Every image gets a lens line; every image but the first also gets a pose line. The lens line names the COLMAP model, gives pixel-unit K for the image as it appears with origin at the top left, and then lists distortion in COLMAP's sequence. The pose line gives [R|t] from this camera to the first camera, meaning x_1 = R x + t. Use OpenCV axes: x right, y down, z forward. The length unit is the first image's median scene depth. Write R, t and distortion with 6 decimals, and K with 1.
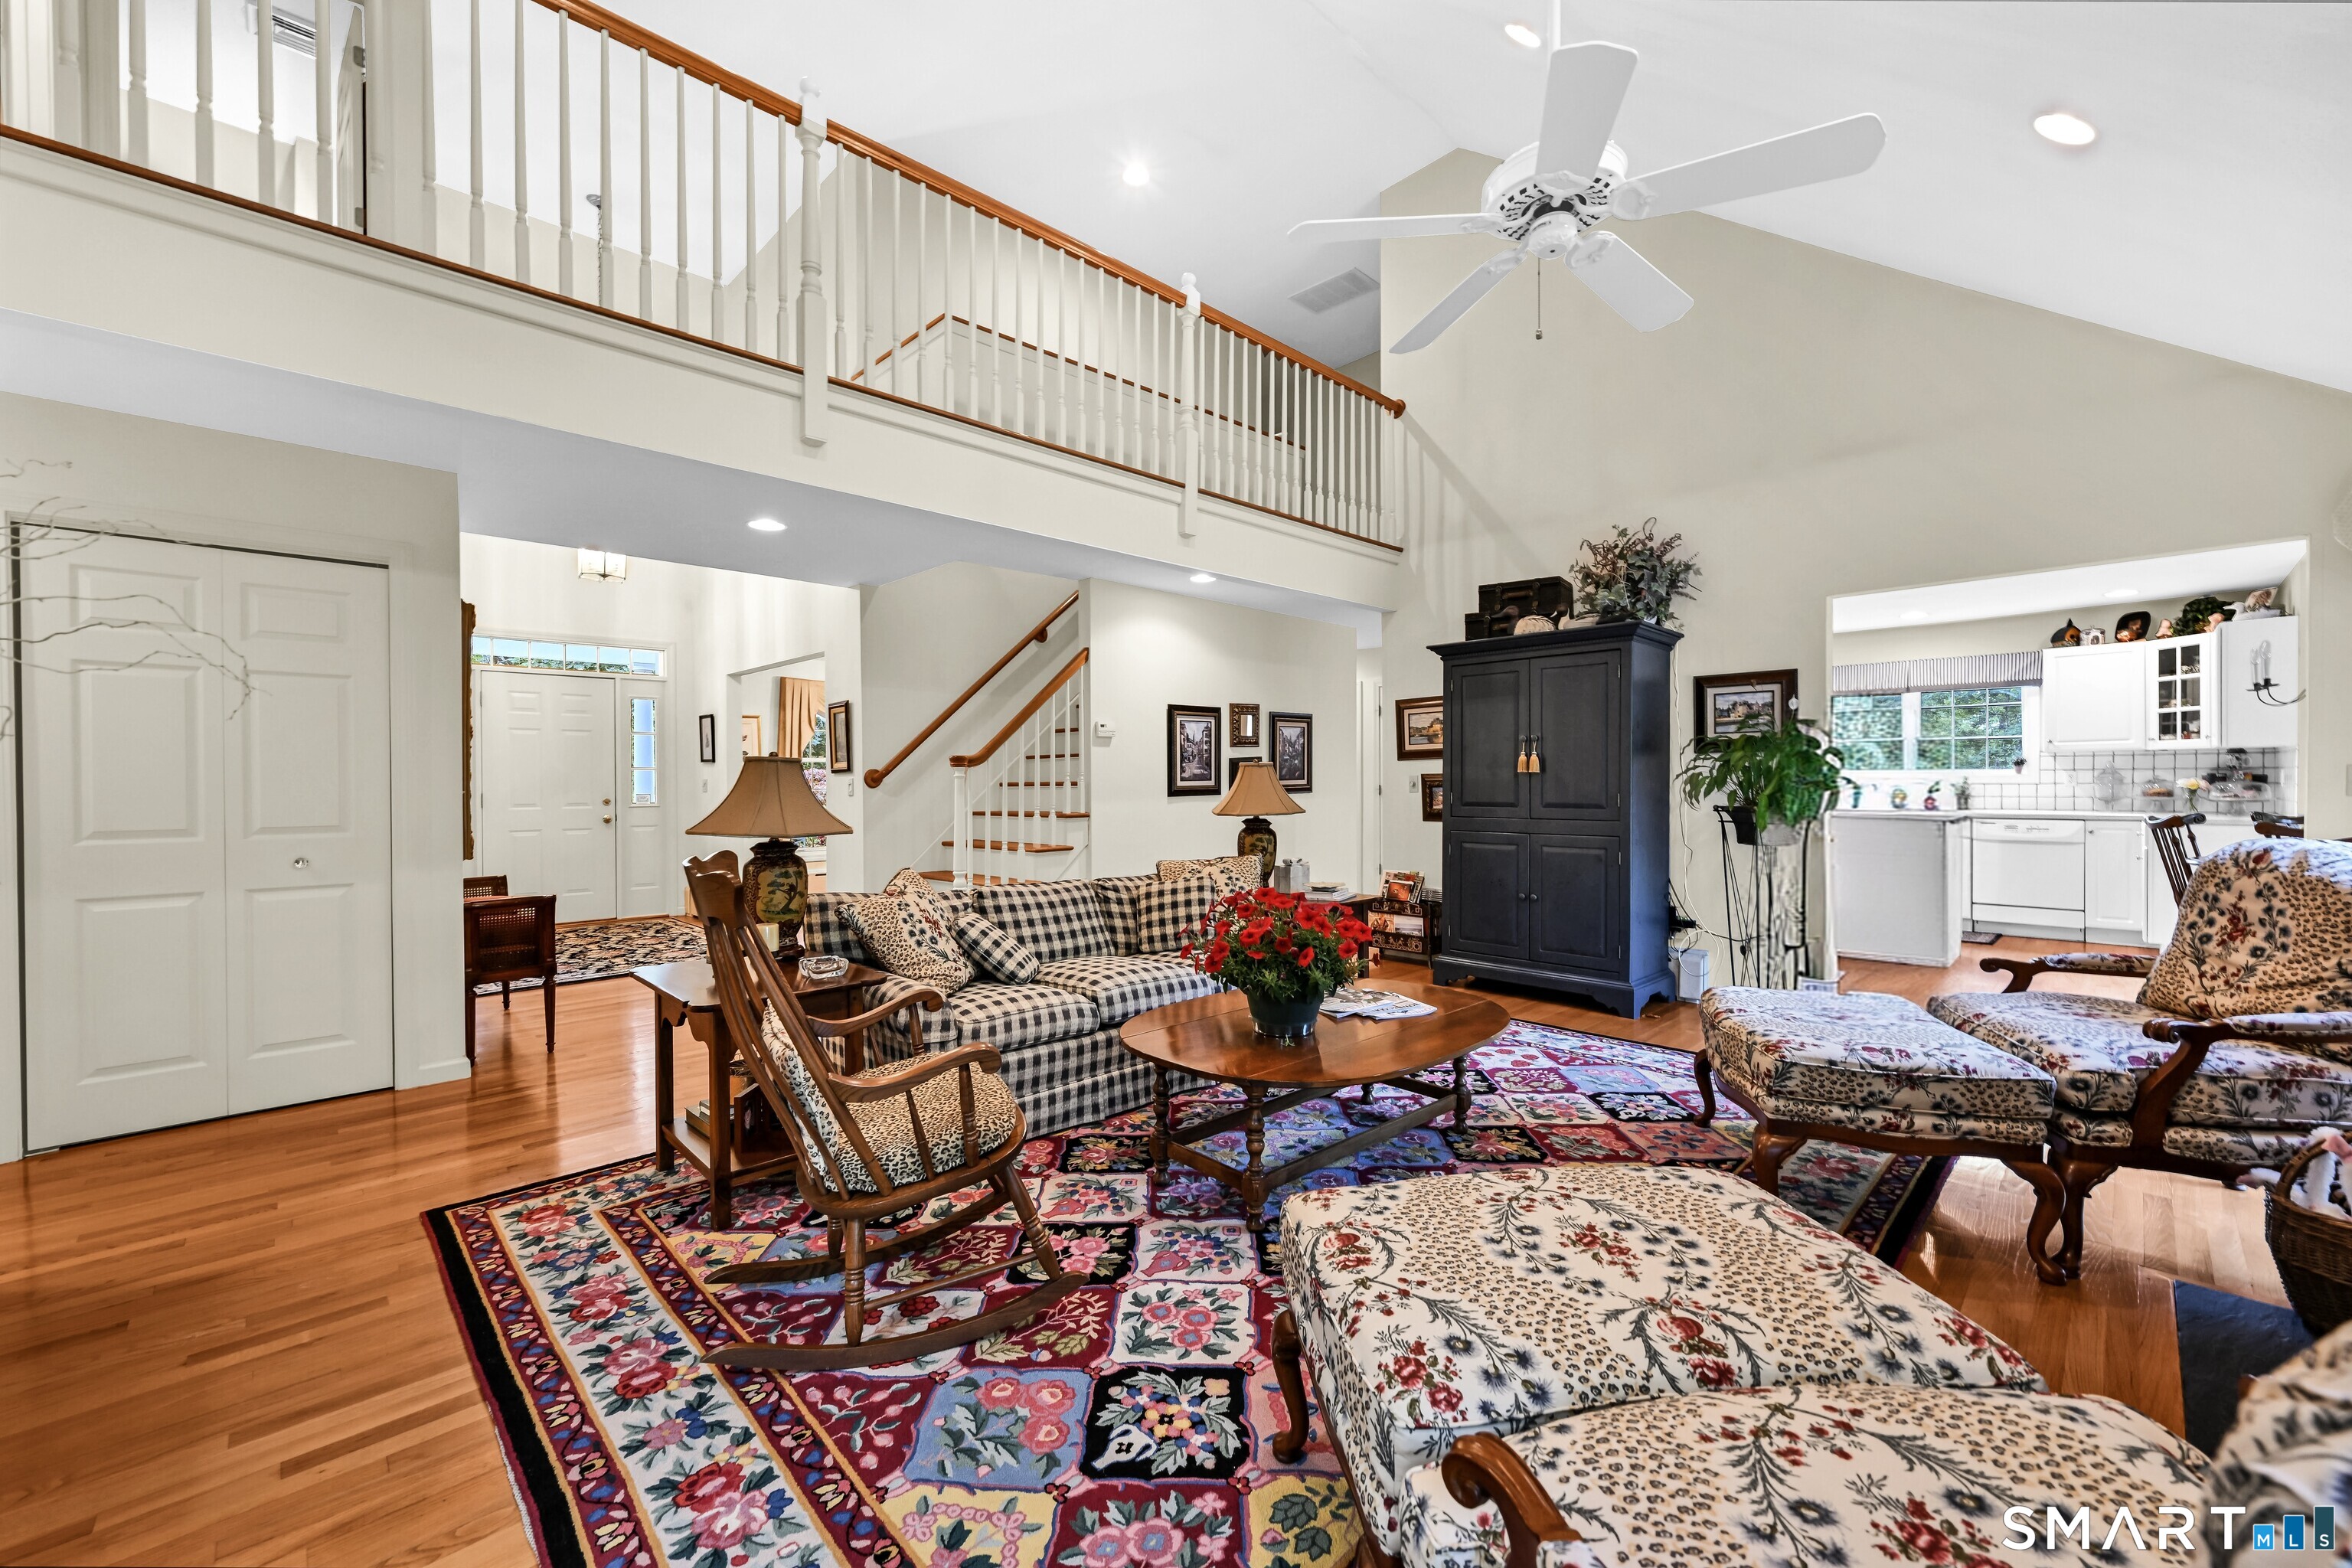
lens RADIAL K [[915.4, 0, 1177.1], [0, 915.4, 794.8], [0, 0, 1]] dist [-0.002861, -0.000367]
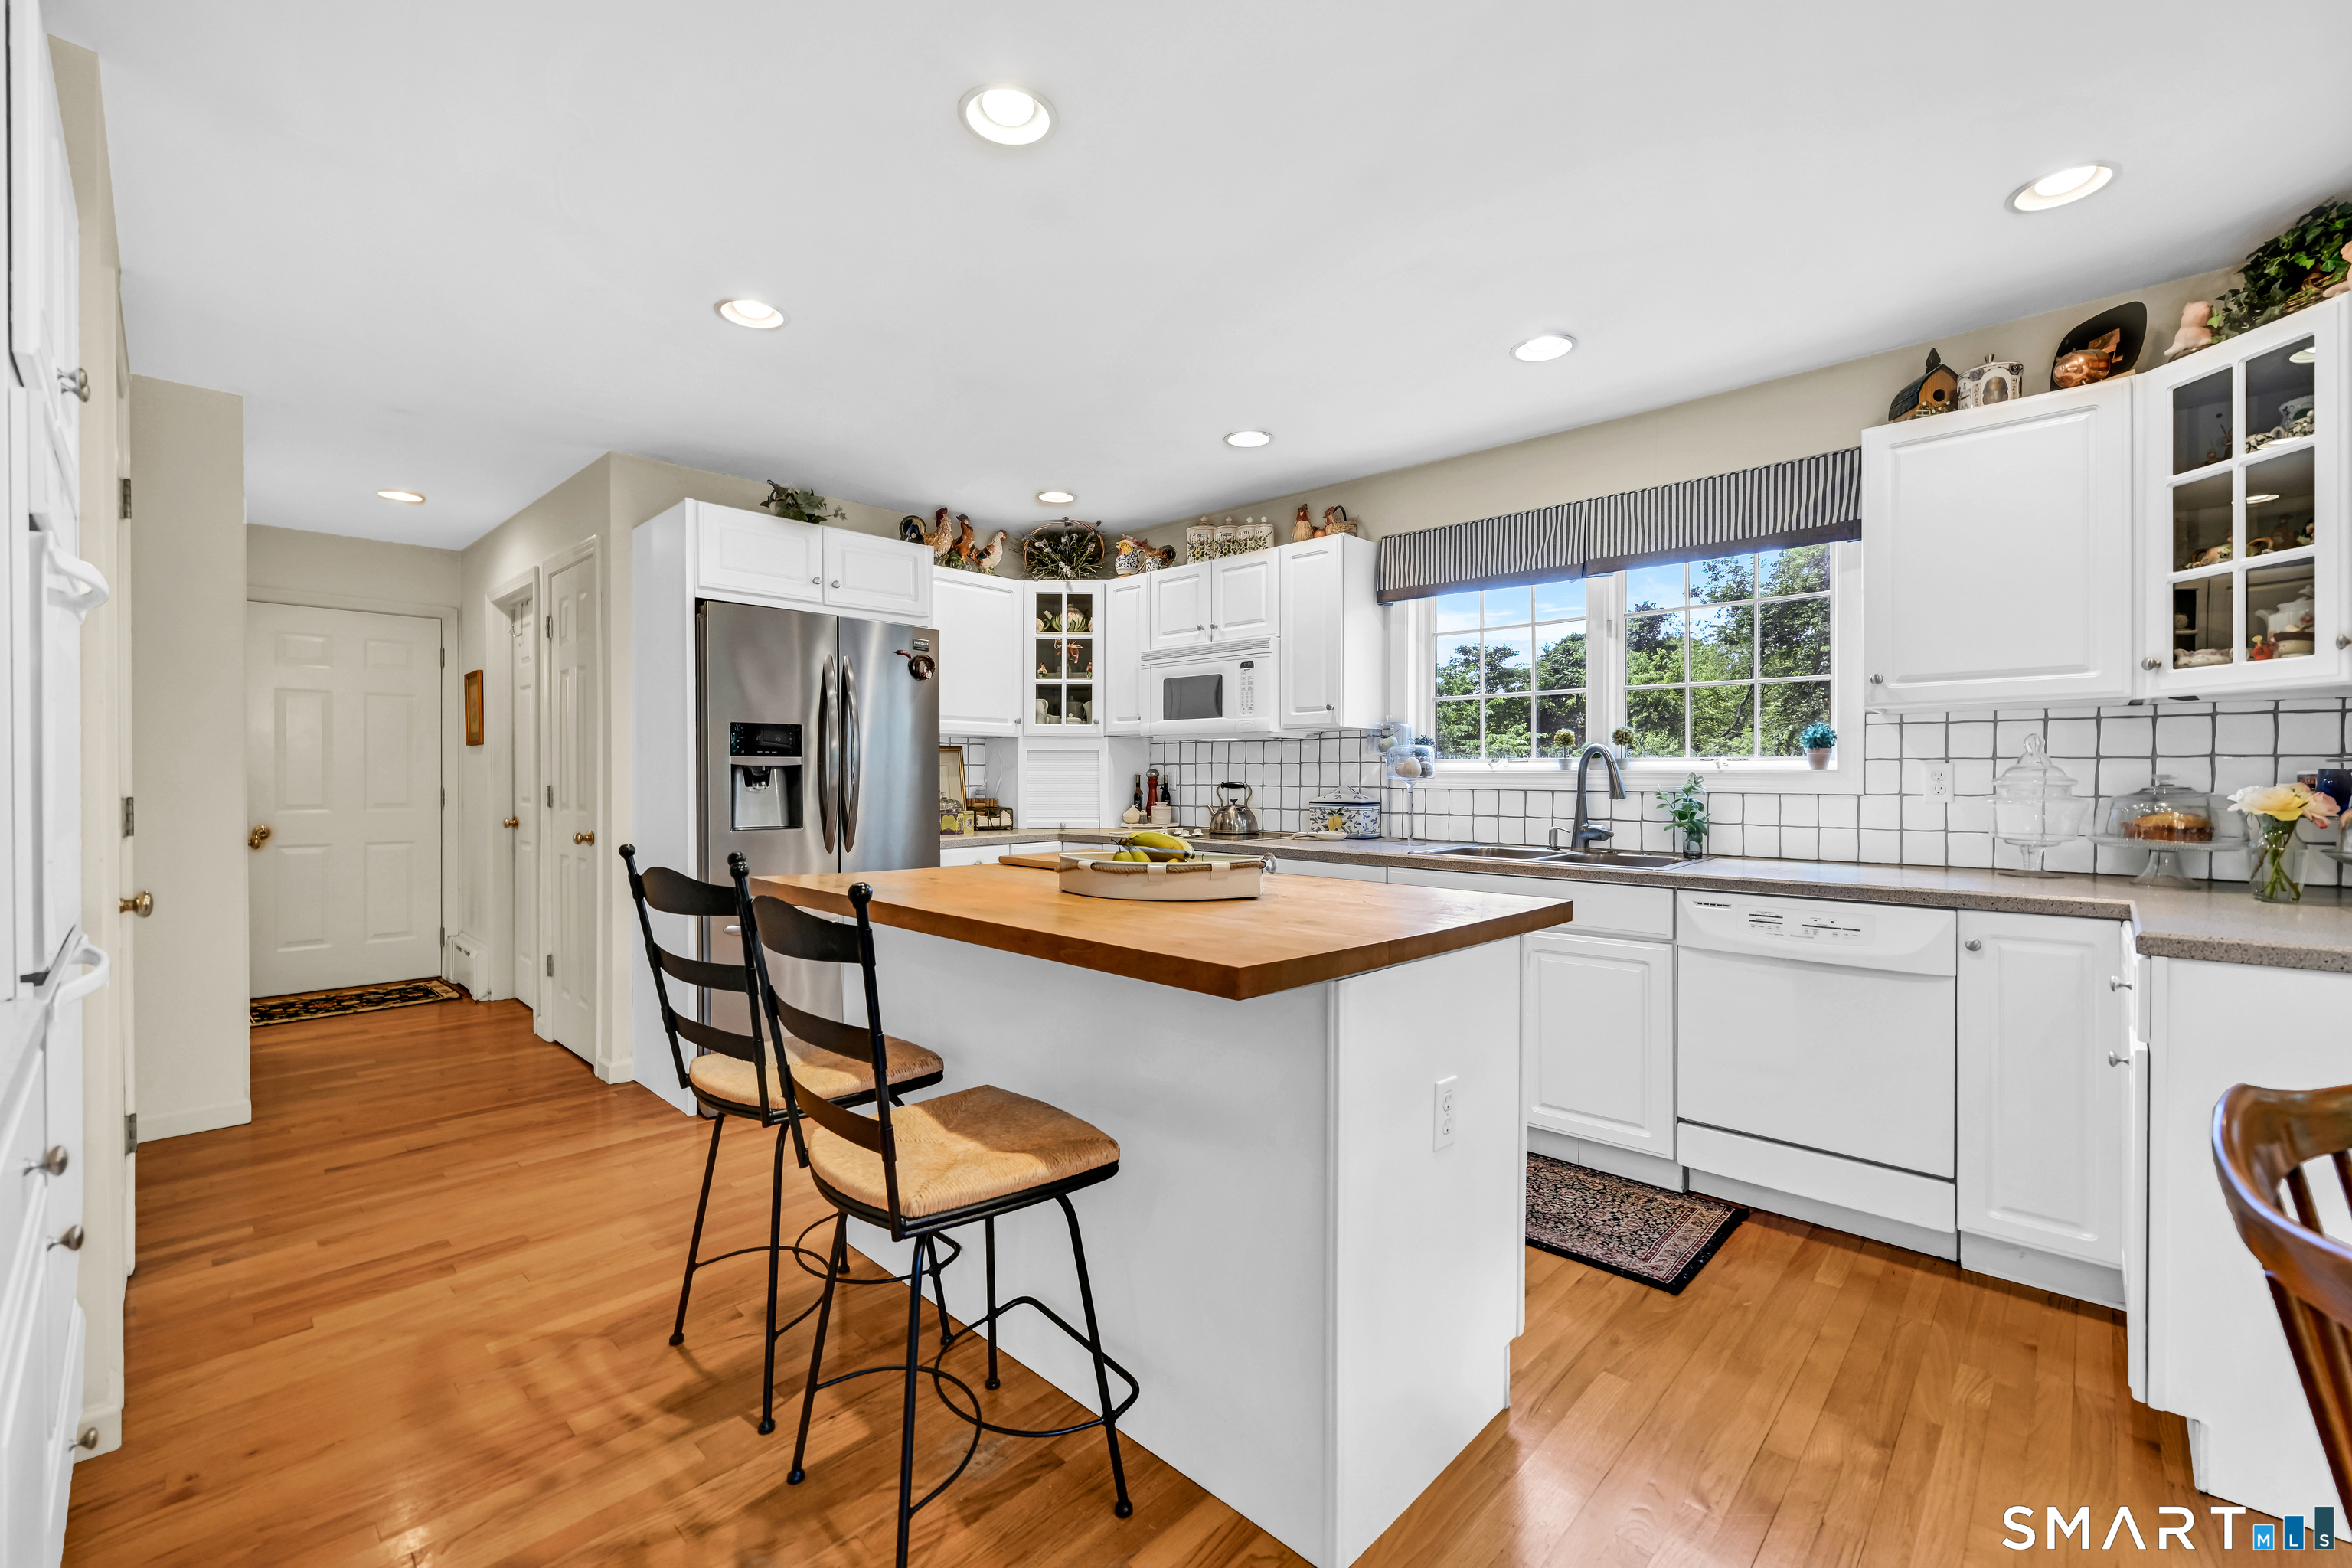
lens RADIAL K [[946.3, 0, 1195.9], [0, 946.3, 793.2], [0, 0, 1]] dist [-0.002001, 0.000412]
pose [[0.998038, 0.013105, 0.061227, 0.696642], [-0.012900, 0.999910, -0.003748, -0.008830], [-0.061271, 0.002951, 0.998117, 0.674227]]
